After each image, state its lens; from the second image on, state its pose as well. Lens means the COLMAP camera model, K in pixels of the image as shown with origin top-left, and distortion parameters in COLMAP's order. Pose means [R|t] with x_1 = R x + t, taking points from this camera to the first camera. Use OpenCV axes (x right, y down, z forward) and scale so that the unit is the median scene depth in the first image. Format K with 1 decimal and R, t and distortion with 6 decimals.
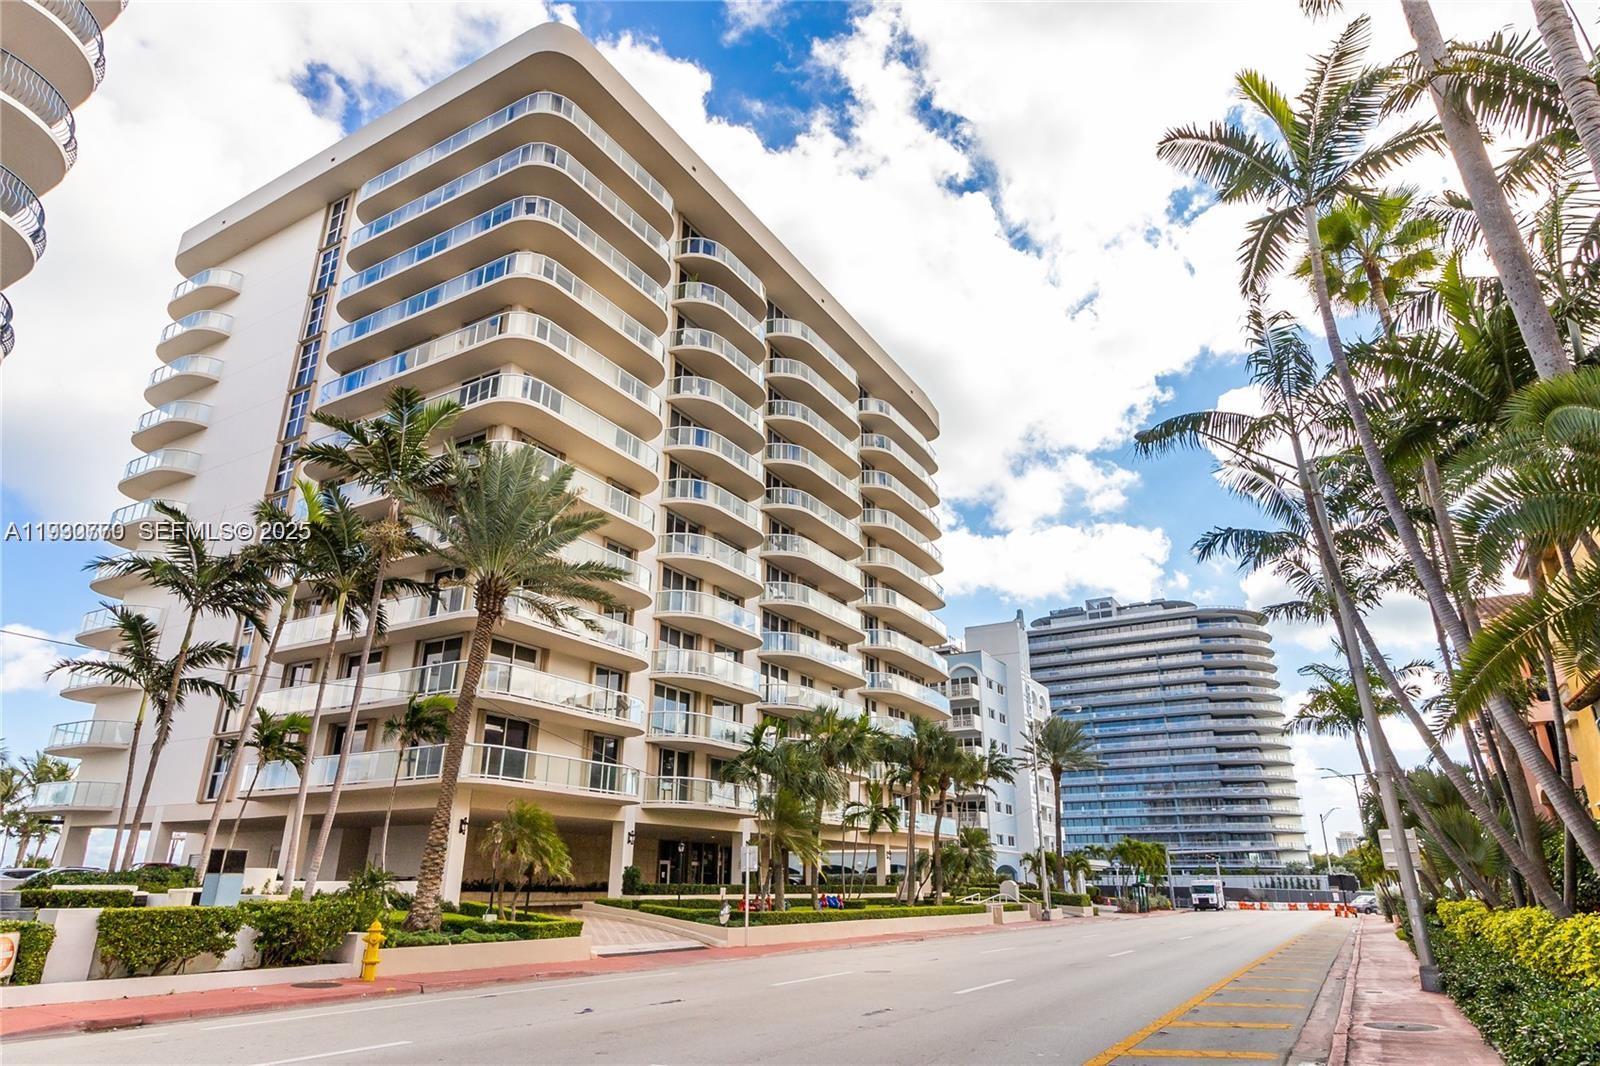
lens RADIAL K [[943.9, 0, 800.3], [0, 943.9, 534.0], [0, 0, 1]] dist [0.007080, -0.004672]
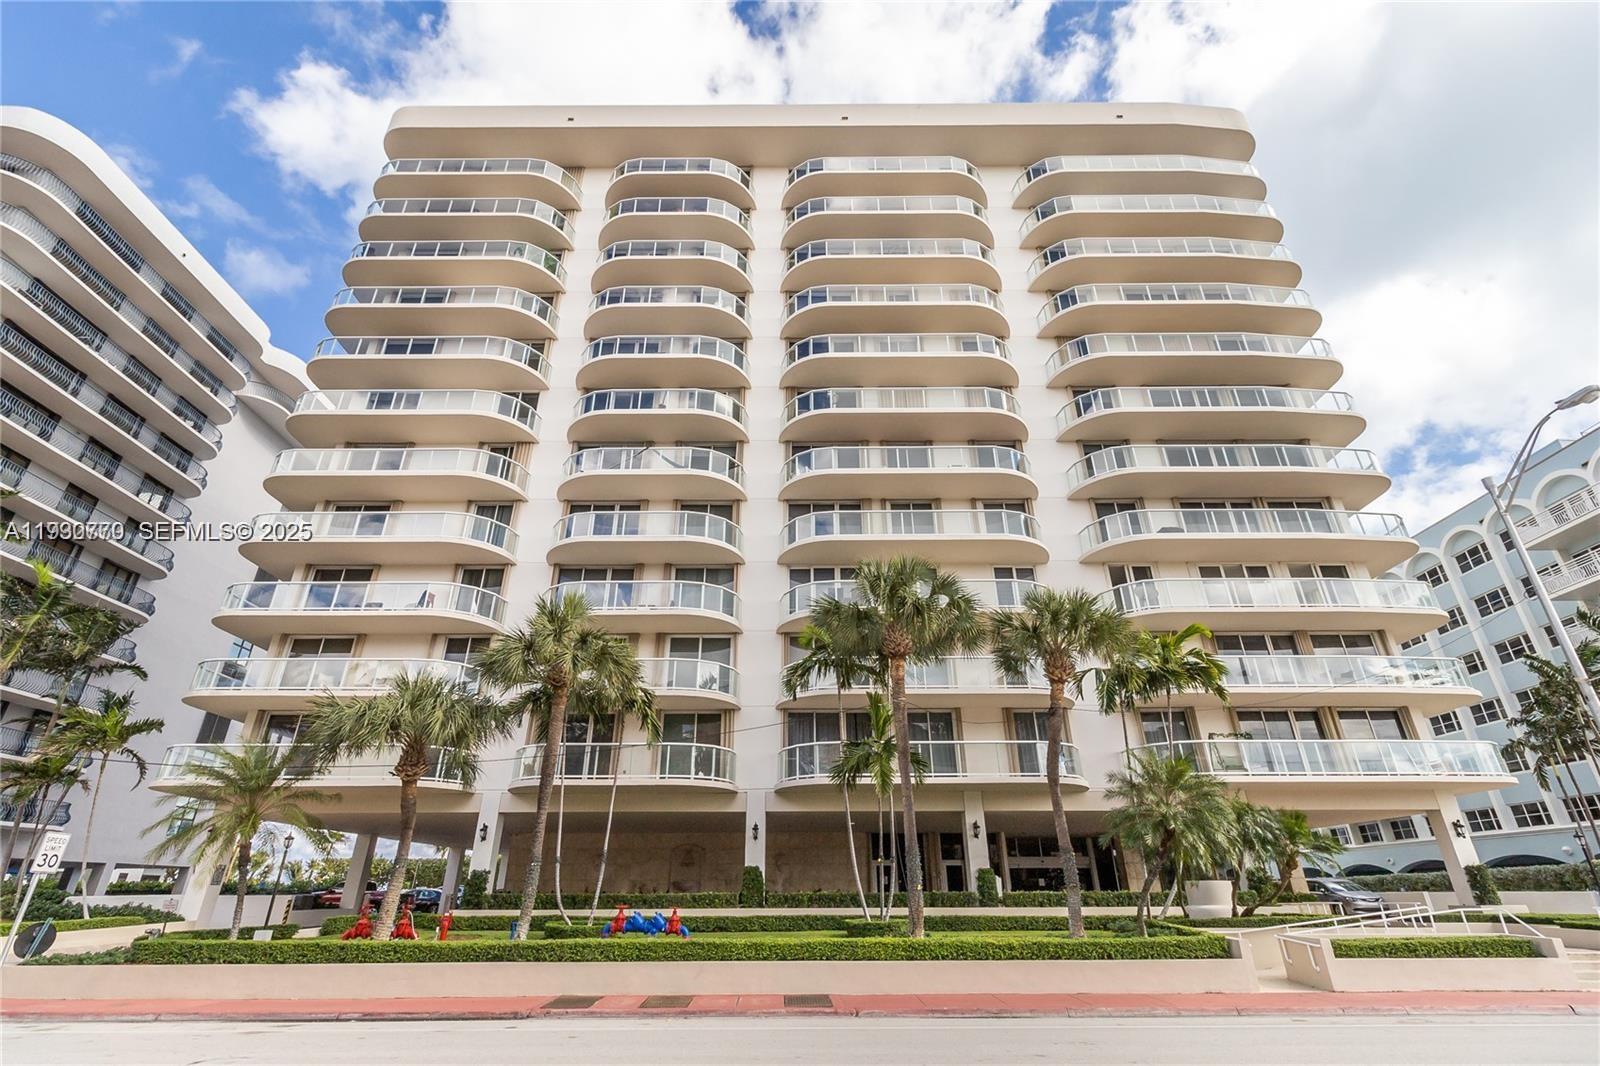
lens RADIAL K [[755.1, 0, 798.3], [0, 755.1, 503.9], [0, 0, 1]] dist [0.000928, -0.000232]
pose [[0.509000, -0.402734, -0.760740, 0.305743], [0.306760, 0.910636, -0.276839, 0.182236], [0.804250, -0.092454, 0.587056, 0.482554]]
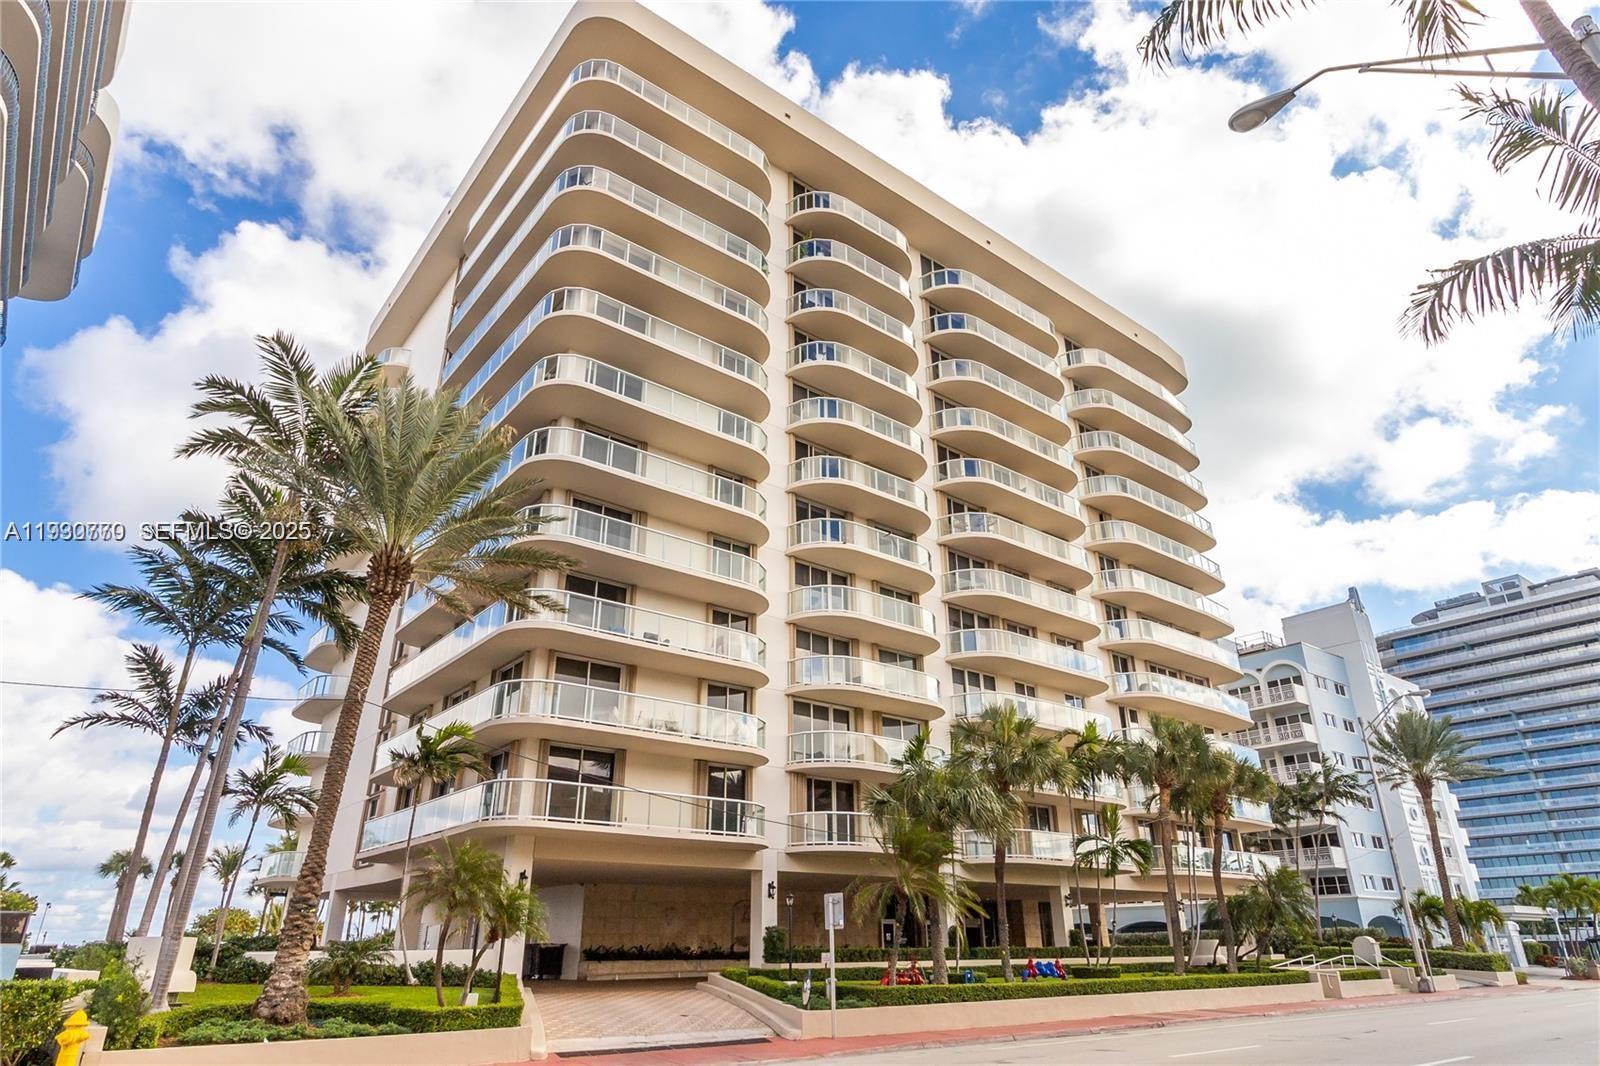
lens RADIAL K [[943.9, 0, 795.9], [0, 943.9, 535.0], [0, 0, 1]] dist [0.007080, -0.004672]
pose [[0.932793, -0.157168, -0.324338, 0.106285], [0.138231, 0.987100, -0.080781, 0.063450], [0.332850, 0.030519, 0.942486, 0.167142]]
